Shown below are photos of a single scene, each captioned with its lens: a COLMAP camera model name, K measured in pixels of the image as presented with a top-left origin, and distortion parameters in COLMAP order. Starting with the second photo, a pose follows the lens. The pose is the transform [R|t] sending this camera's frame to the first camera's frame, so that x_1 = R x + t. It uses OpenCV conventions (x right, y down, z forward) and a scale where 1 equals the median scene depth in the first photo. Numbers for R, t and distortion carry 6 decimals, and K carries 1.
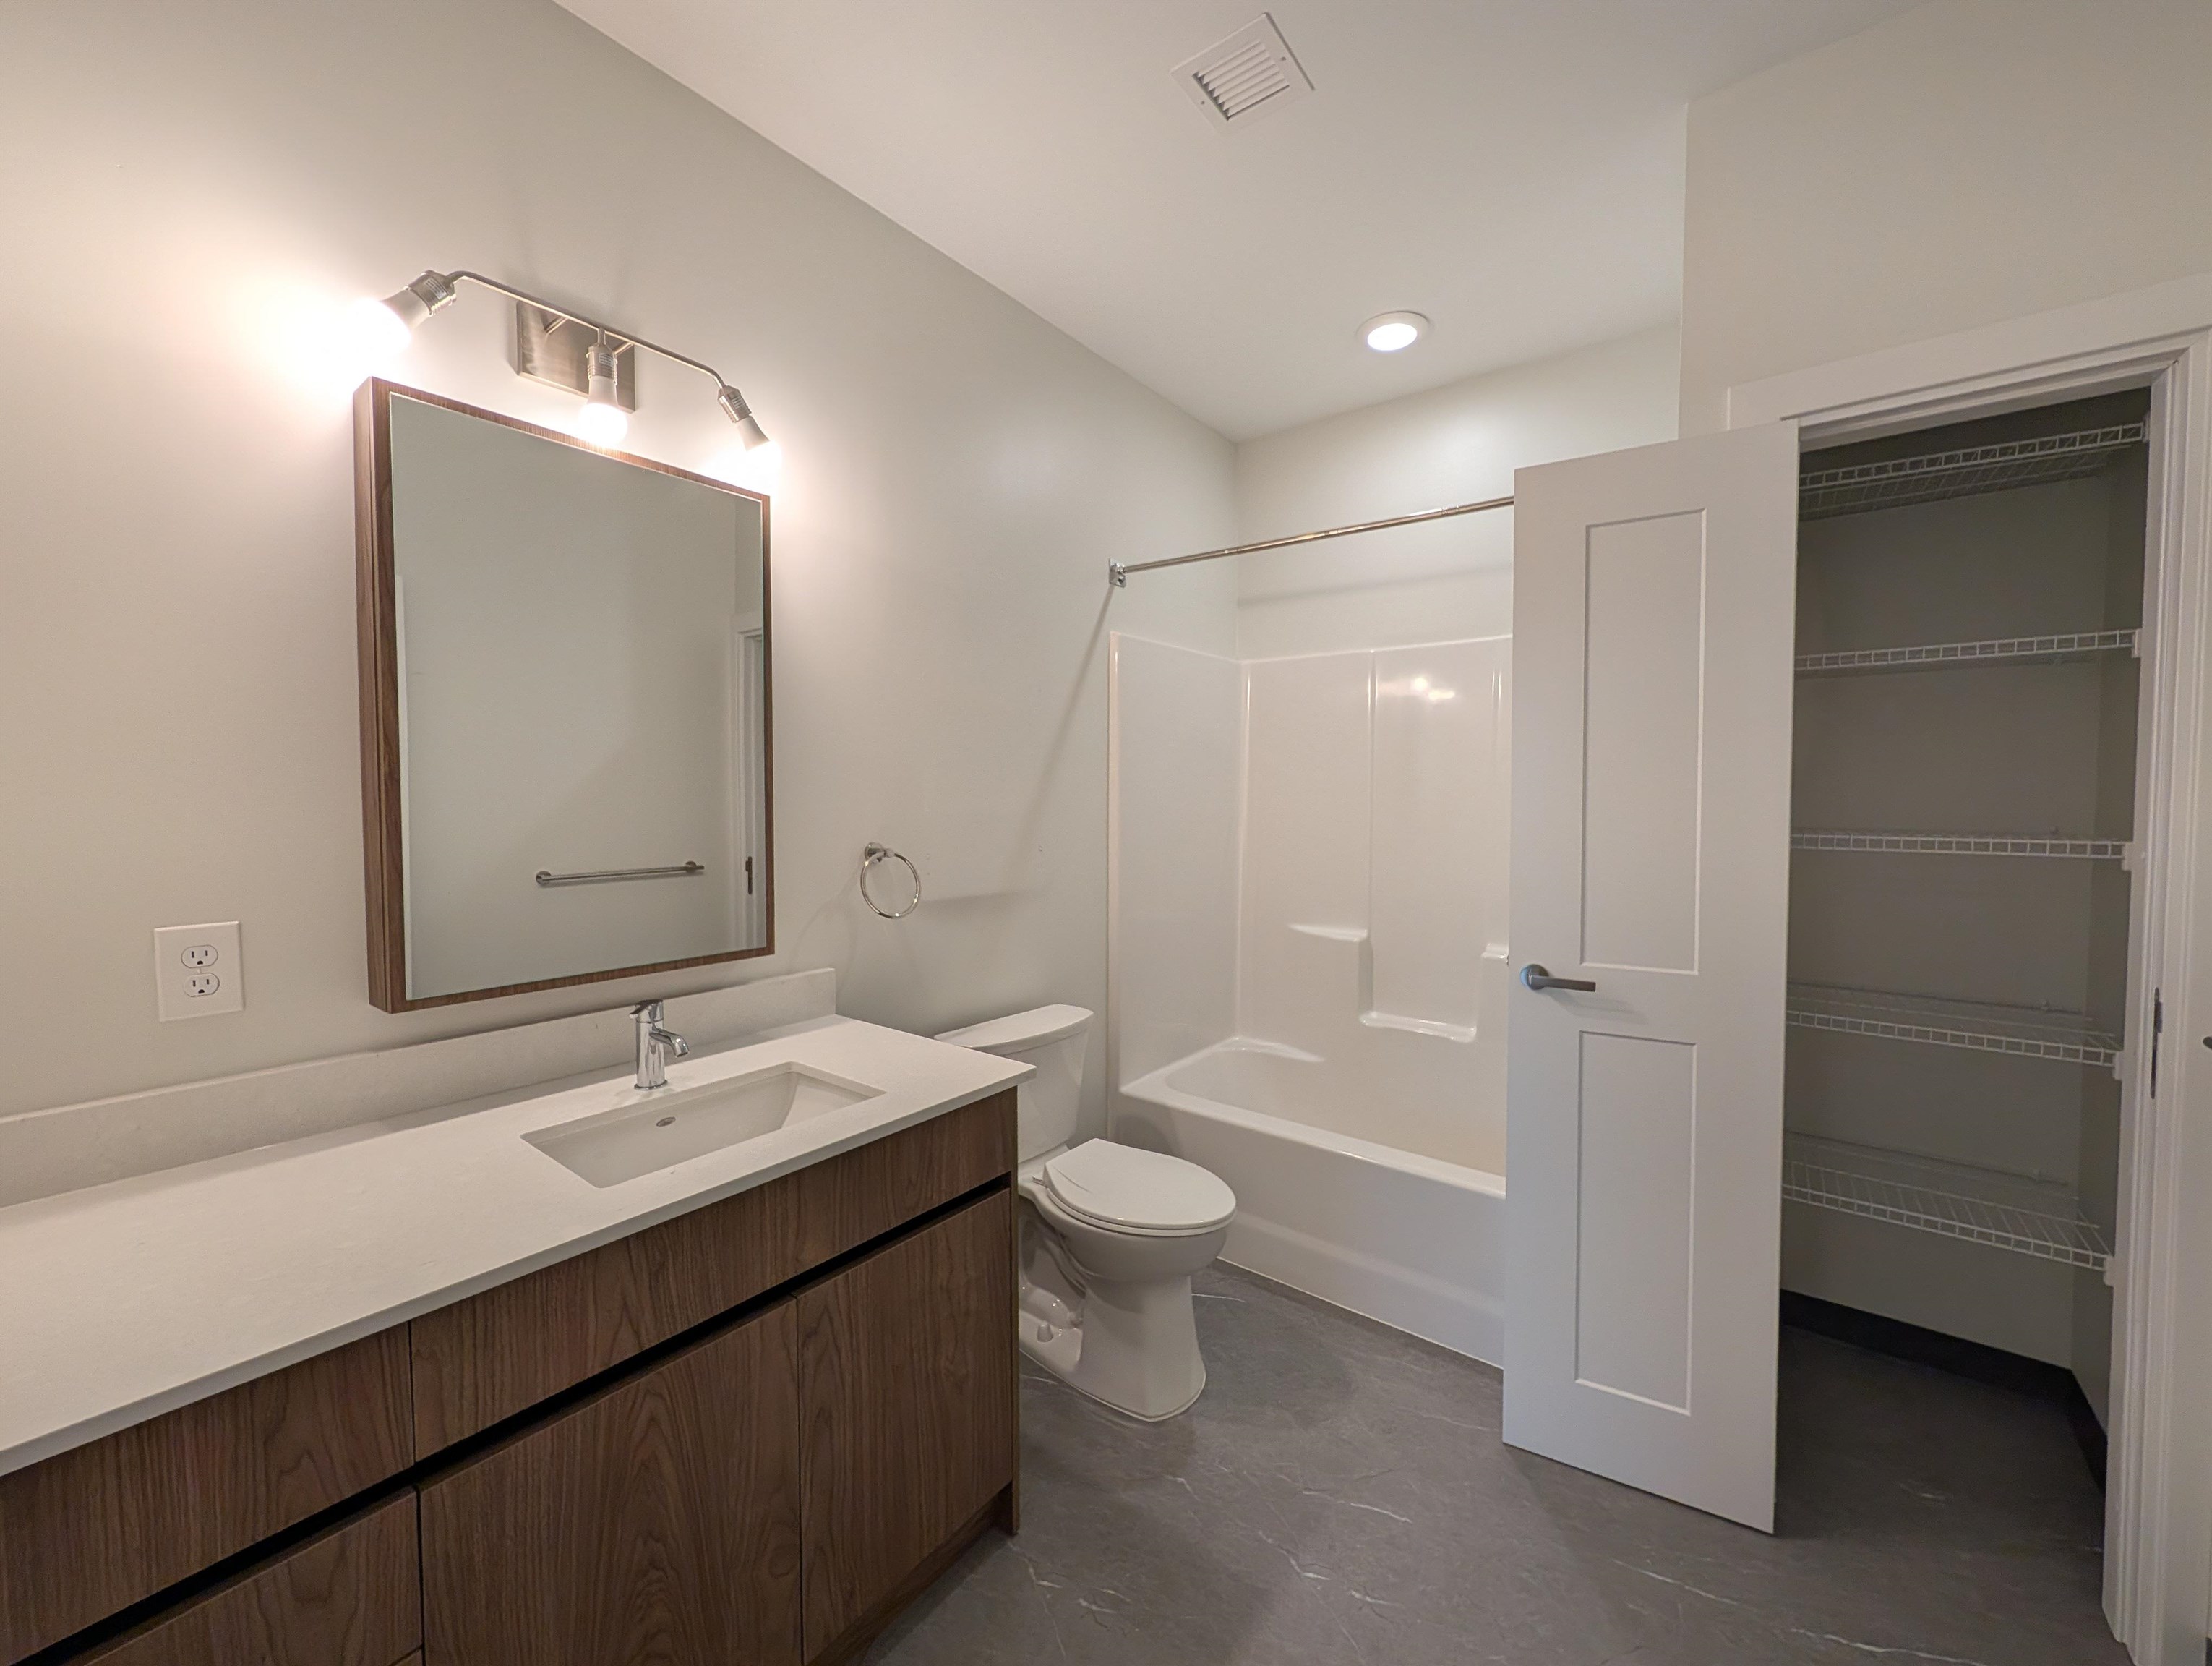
lens RADIAL K [[854.6, 0, 1112.1], [0, 854.6, 829.1], [0, 0, 1]] dist [0.002300, 0.000165]
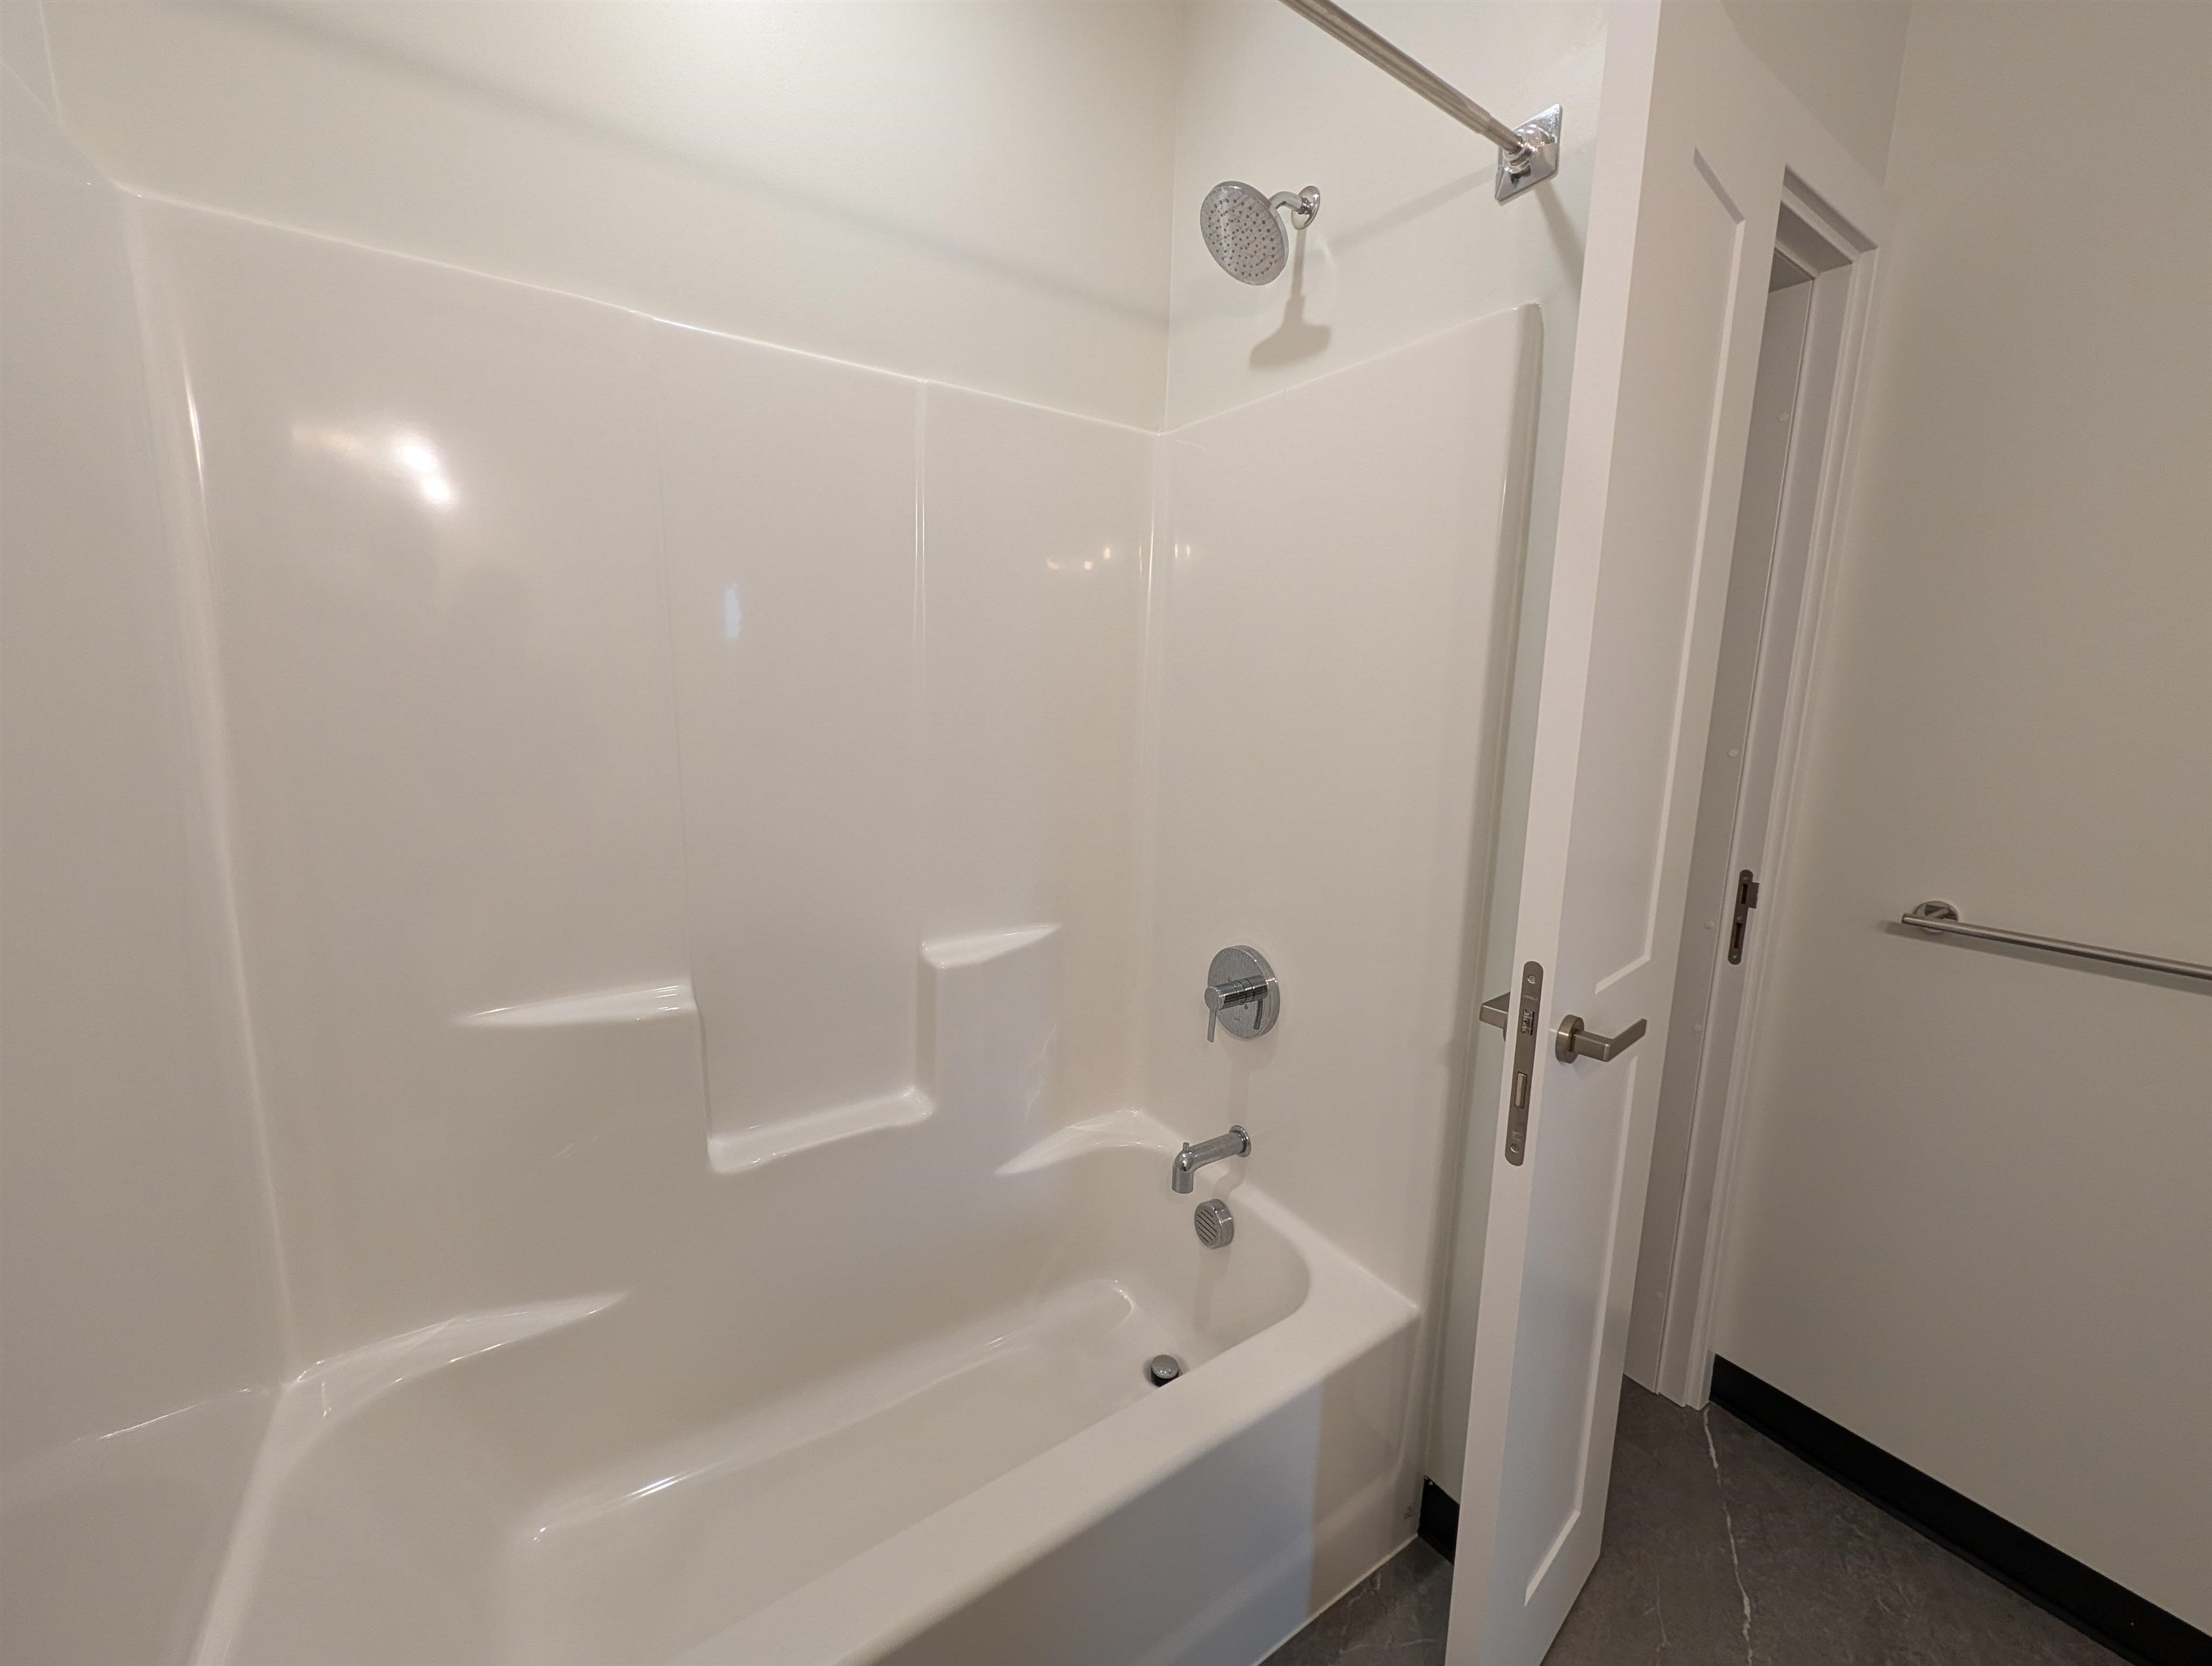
lens RADIAL K [[851.8, 0, 1106.3], [0, 851.8, 824.9], [0, 0, 1]] dist [-0.004283, -0.000133]
pose [[0.303211, -0.149488, 0.941125, -0.074982], [0.013246, 0.988184, 0.152696, -0.041609], [-0.952832, -0.033832, 0.301608, 1.026534]]
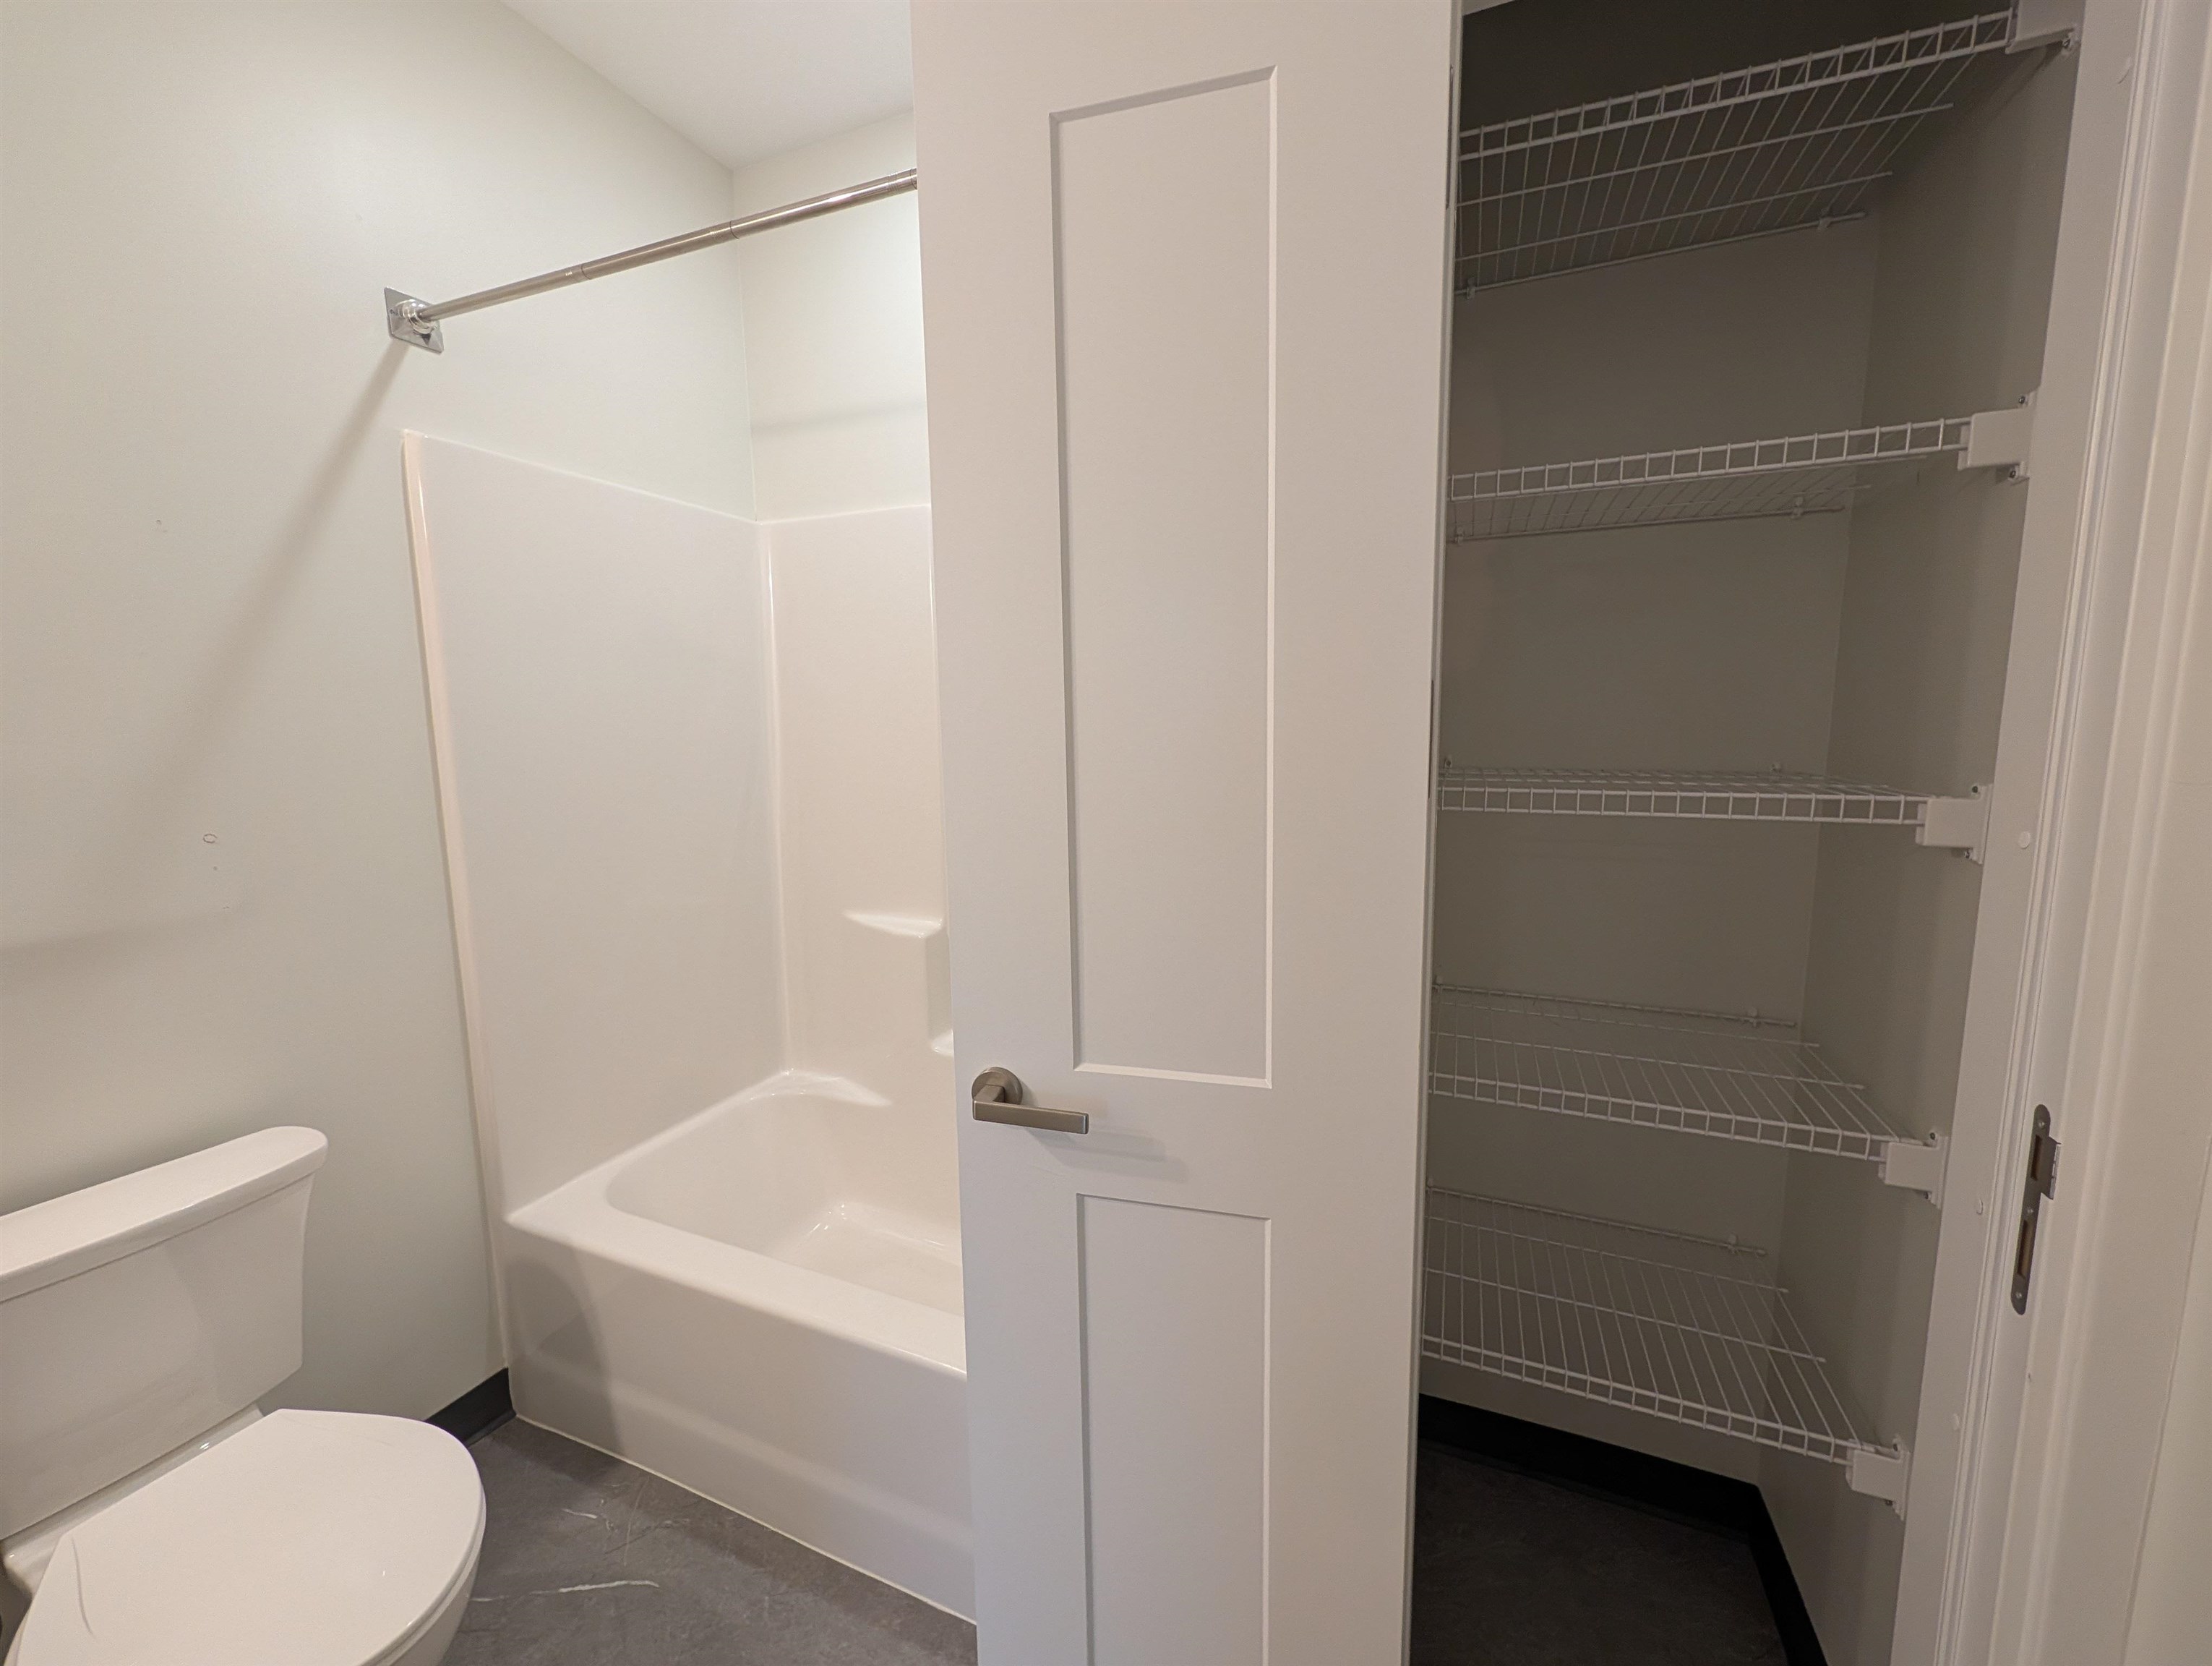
lens RADIAL K [[857.8, 0, 1101.1], [0, 857.8, 832.0], [0, 0, 1]] dist [0.001310, -0.000123]
pose [[0.966359, -0.046316, 0.252991, 0.392116], [0.022965, 0.995261, 0.094484, -0.022943], [-0.256169, -0.085495, 0.962844, 0.464939]]
